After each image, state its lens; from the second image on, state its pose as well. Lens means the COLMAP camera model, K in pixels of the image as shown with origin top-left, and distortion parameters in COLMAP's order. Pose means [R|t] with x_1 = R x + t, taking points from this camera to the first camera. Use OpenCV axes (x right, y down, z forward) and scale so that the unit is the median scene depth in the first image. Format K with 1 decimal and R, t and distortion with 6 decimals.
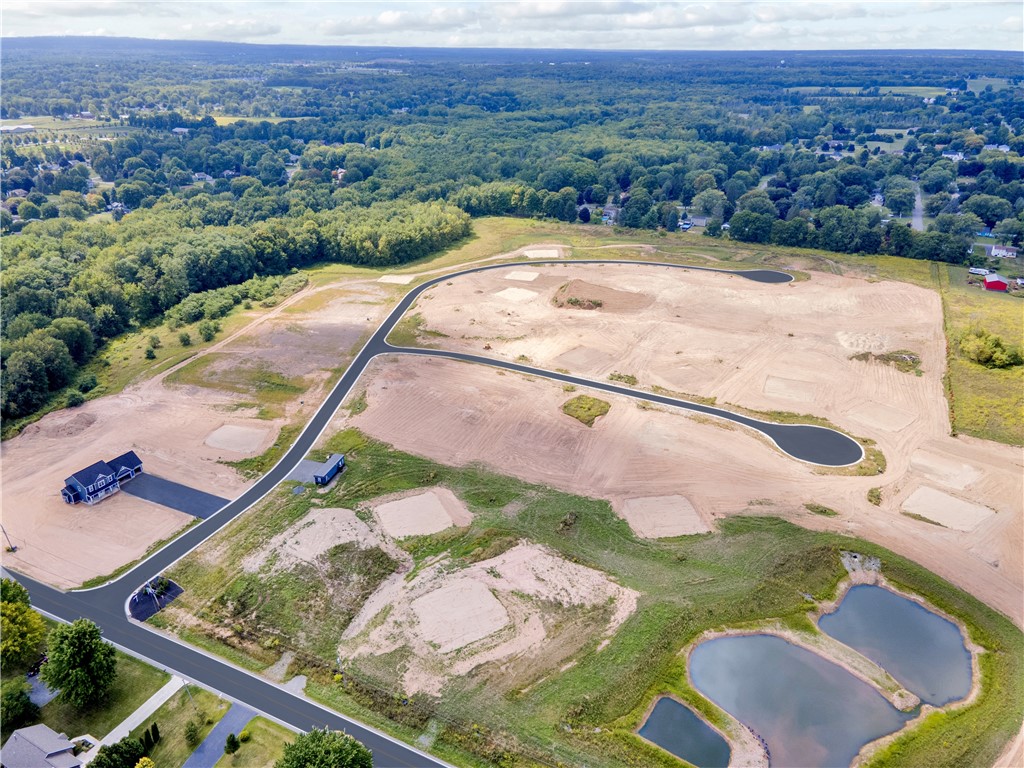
lens RADIAL K [[743.9, 0, 500.4], [0, 743.9, 385.6], [0, 0, 1]] dist [0.036202, 0.011024]
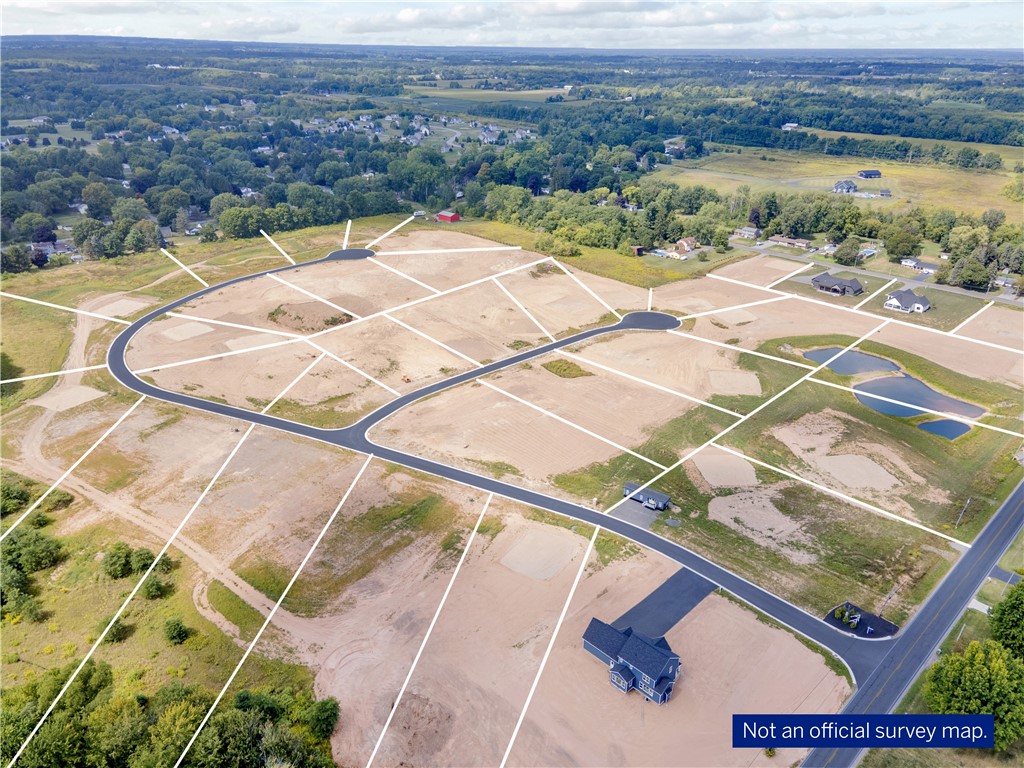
lens RADIAL K [[743.9, 0, 500.4], [0, 743.9, 385.6], [0, 0, 1]] dist [0.036202, 0.011024]
pose [[0.333462, -0.400827, 0.853312, -0.753092], [0.385995, 0.883823, 0.264317, -0.240362], [-0.860122, 0.241235, 0.449439, 0.507676]]
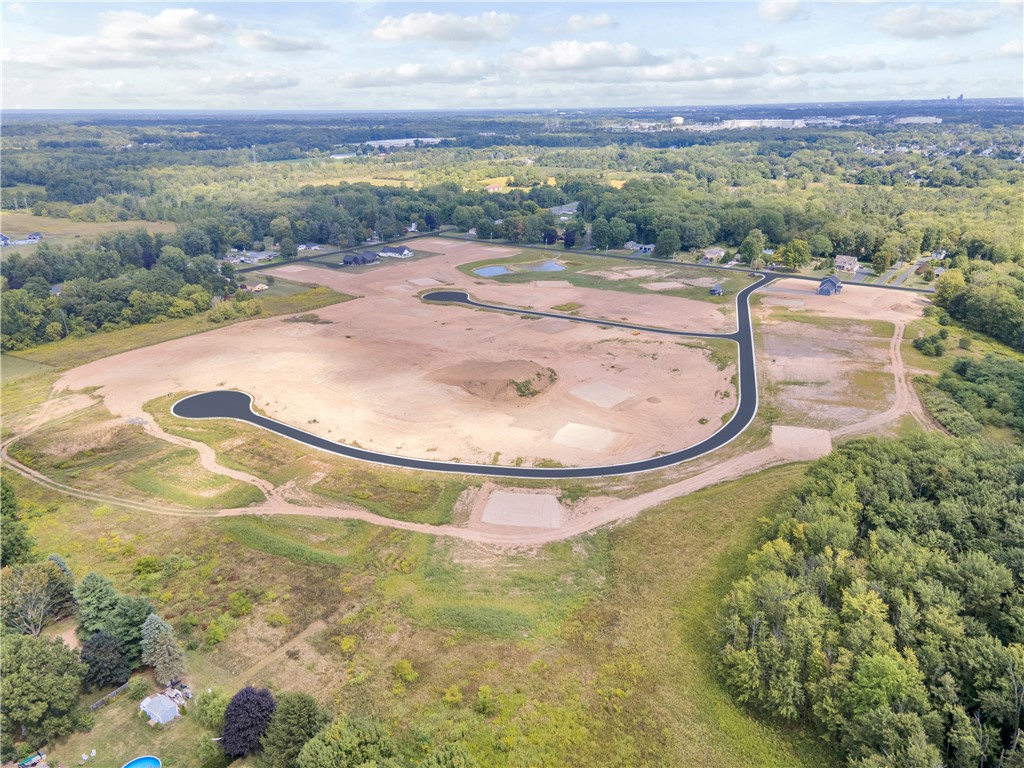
lens RADIAL K [[743.9, 0, 500.4], [0, 743.9, 385.6], [0, 0, 1]] dist [0.036202, 0.011024]
pose [[-0.986961, -0.057706, 0.150260, 0.012772], [0.066017, 0.706267, 0.704860, -0.806387], [-0.146798, 0.705589, -0.693249, 1.880650]]
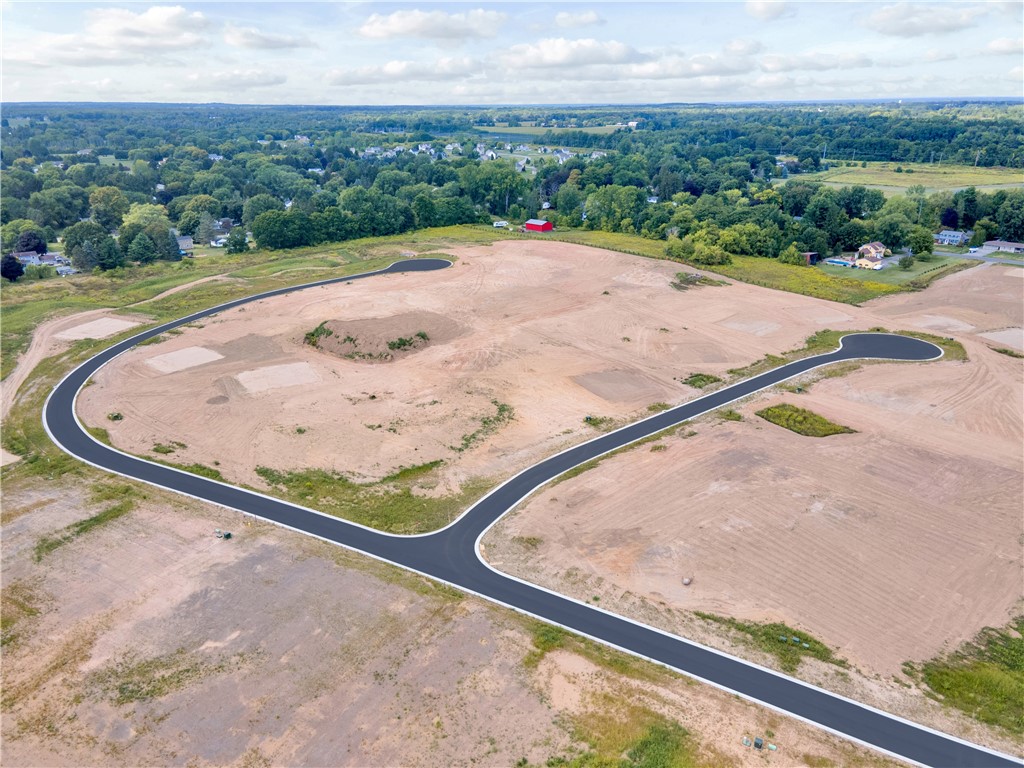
lens RADIAL K [[743.9, 0, 500.4], [0, 743.9, 385.6], [0, 0, 1]] dist [0.036202, 0.011024]
pose [[0.388643, -0.341532, 0.855753, -0.456552], [0.394195, 0.901106, 0.180608, -0.186523], [-0.832807, 0.267141, 0.484838, 0.768323]]
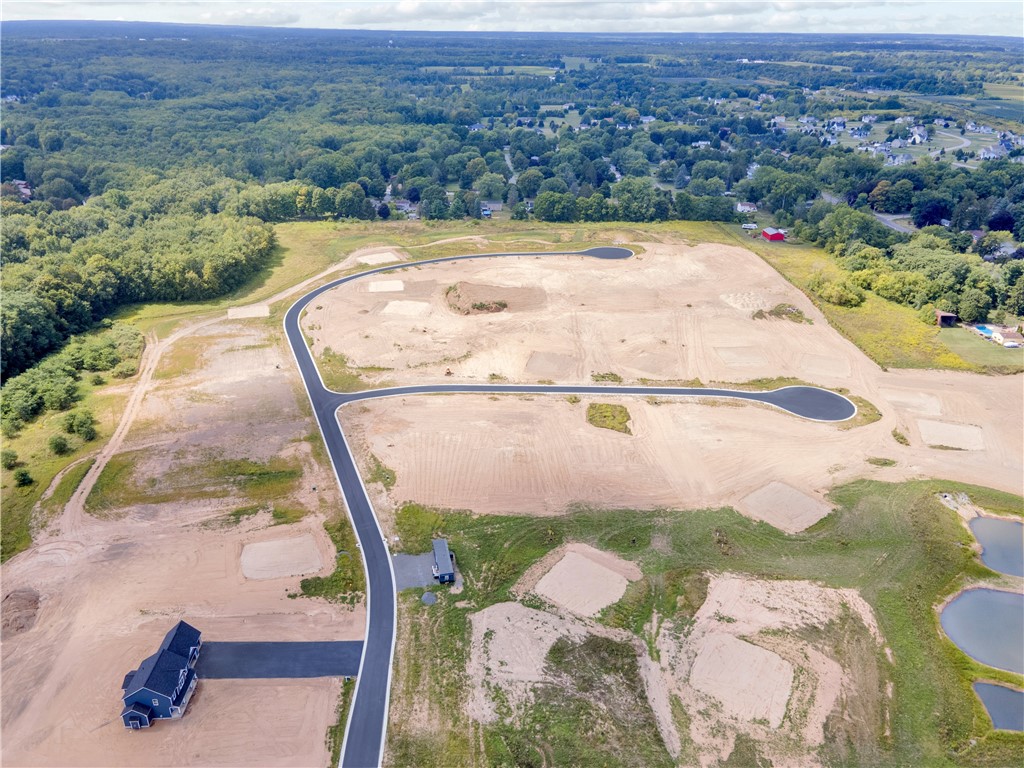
lens RADIAL K [[743.9, 0, 500.4], [0, 743.9, 385.6], [0, 0, 1]] dist [0.036202, 0.011024]
pose [[0.882141, -0.203383, 0.424808, -0.348121], [0.193255, 0.978836, 0.067326, -0.085364], [-0.429510, 0.022705, 0.902777, 0.169115]]
